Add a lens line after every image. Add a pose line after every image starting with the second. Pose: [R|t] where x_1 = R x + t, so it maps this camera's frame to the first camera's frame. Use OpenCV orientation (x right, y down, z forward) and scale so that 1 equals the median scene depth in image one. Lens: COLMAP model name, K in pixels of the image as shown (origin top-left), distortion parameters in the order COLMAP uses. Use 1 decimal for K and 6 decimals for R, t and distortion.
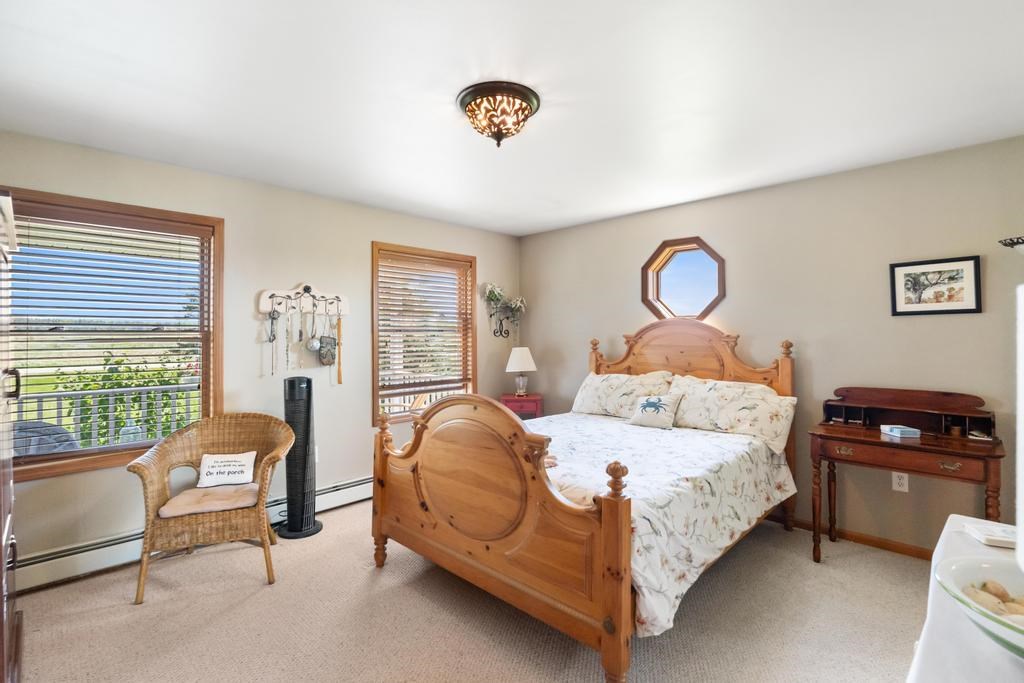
lens RADIAL K [[476.1, 0, 512.5], [0, 476.1, 327.6], [0, 0, 1]] dist [-0.011746, 0.000337]
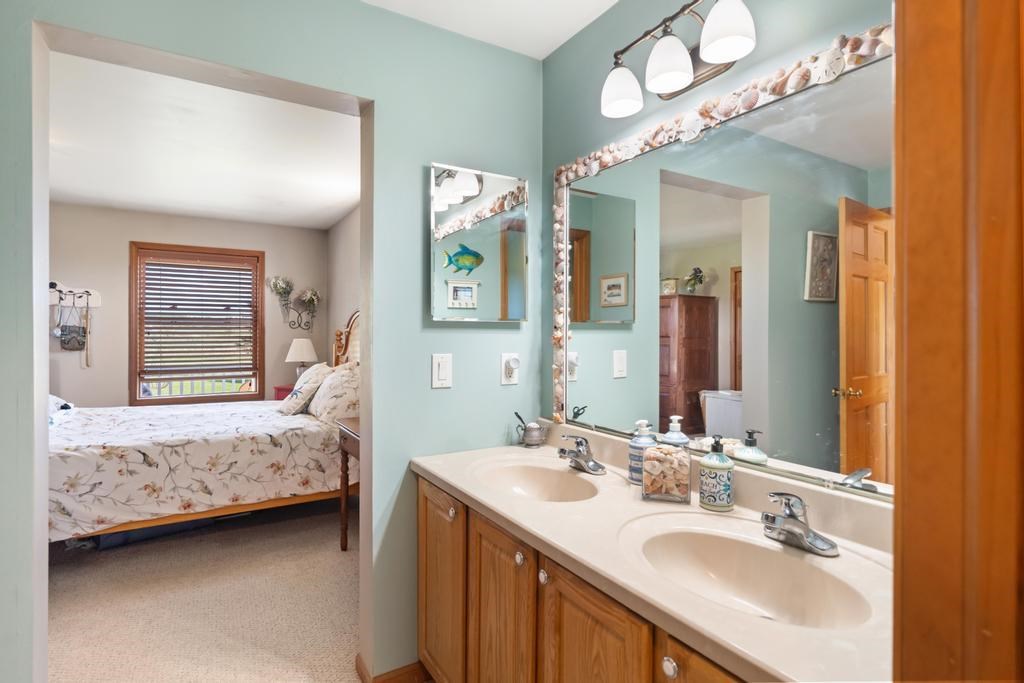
lens RADIAL K [[526.3, 0, 512.4], [0, 526.3, 332.3], [0, 0, 1]] dist [0.001861, 0.000281]
pose [[0.971358, 0.006210, -0.237539, 0.947269], [-0.002987, 0.999899, 0.013925, 0.013664], [0.237601, -0.012817, 0.971278, 0.005107]]
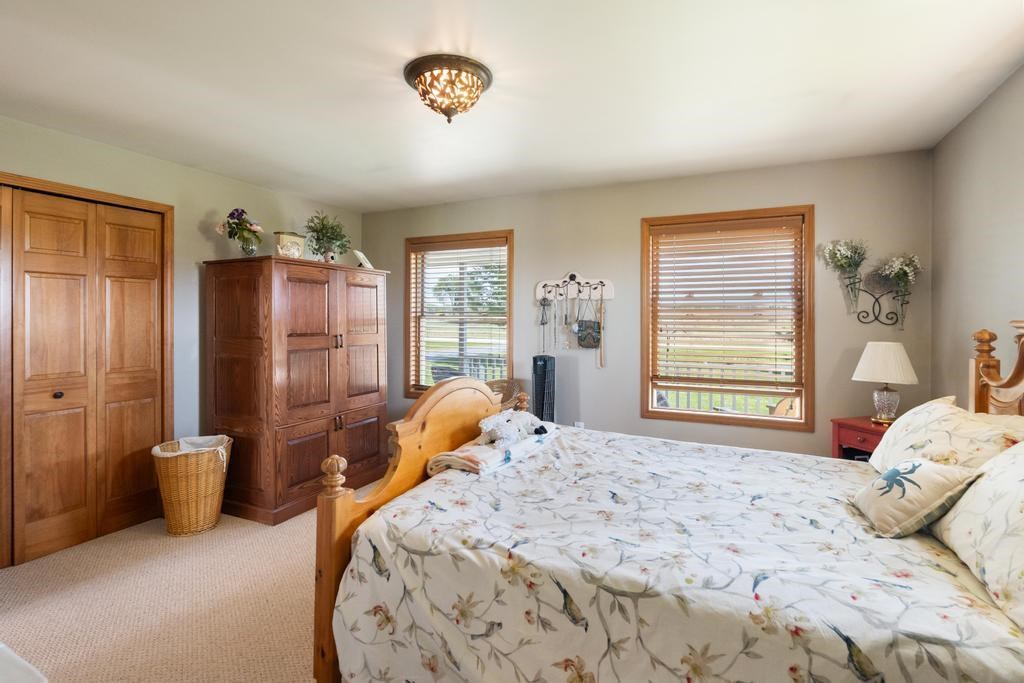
lens RADIAL K [[493.9, 0, 505.3], [0, 493.9, 317.3], [0, 0, 1]] dist [-0.002931, -0.000938]
pose [[0.334403, 0.000418, -0.942430, 0.567260], [0.009497, 0.999948, 0.003813, 0.005482], [0.942382, -0.010225, 0.334382, 0.458372]]
